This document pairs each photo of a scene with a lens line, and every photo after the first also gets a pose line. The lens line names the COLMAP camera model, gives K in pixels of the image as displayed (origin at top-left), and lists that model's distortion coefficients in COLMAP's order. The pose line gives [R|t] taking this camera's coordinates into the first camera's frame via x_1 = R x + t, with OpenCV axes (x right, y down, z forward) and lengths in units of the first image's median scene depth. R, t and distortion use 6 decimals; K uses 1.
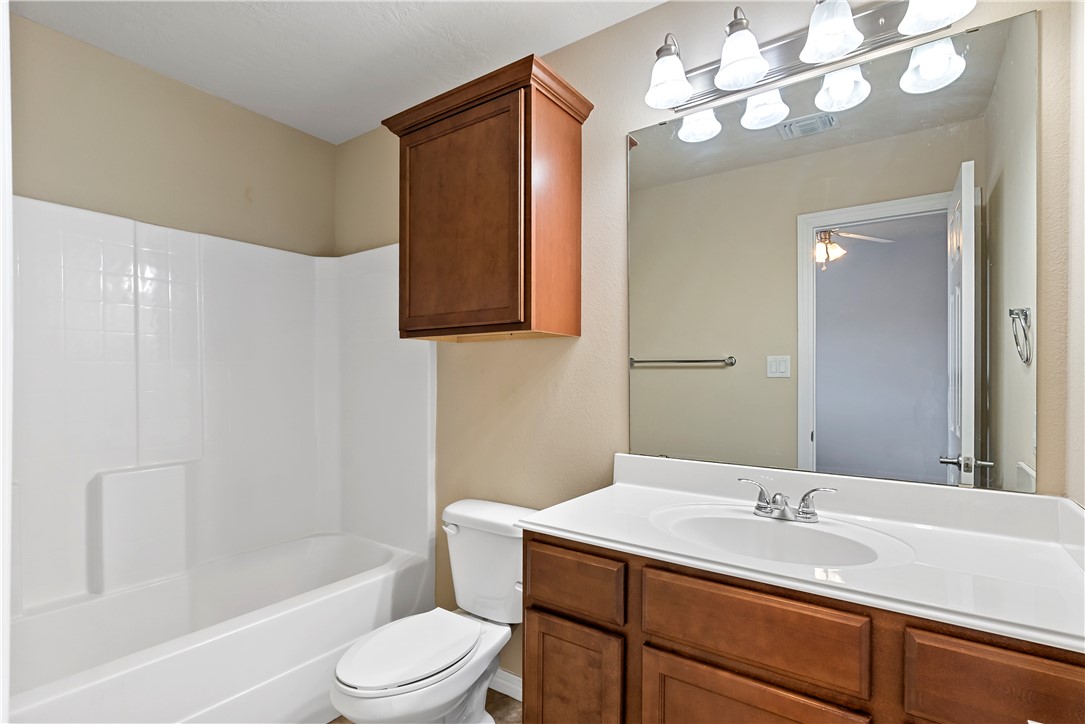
lens RADIAL K [[506.0, 0, 544.8], [0, 506.0, 370.5], [0, 0, 1]] dist [-0.002906, 0.000344]
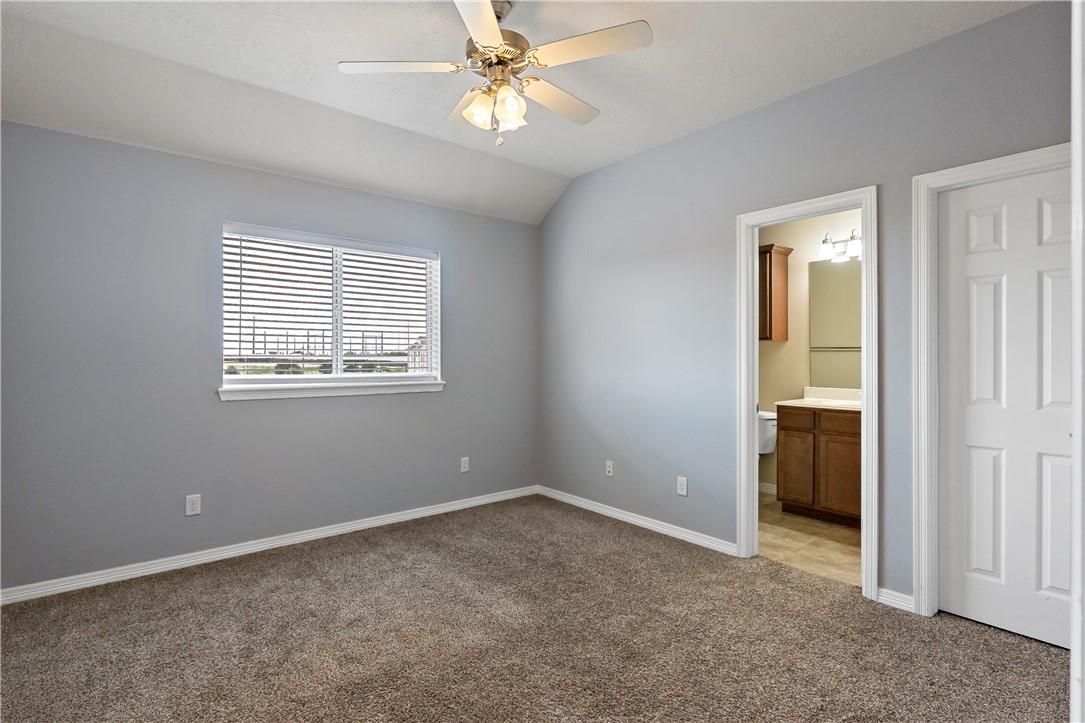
lens RADIAL K [[506.0, 0, 549.8], [0, 506.0, 364.6], [0, 0, 1]] dist [-0.002906, 0.000344]
pose [[0.968893, -0.008317, -0.247339, -0.534218], [0.010953, 0.999897, 0.009283, 0.015364], [0.247236, -0.011704, 0.968885, -2.018379]]
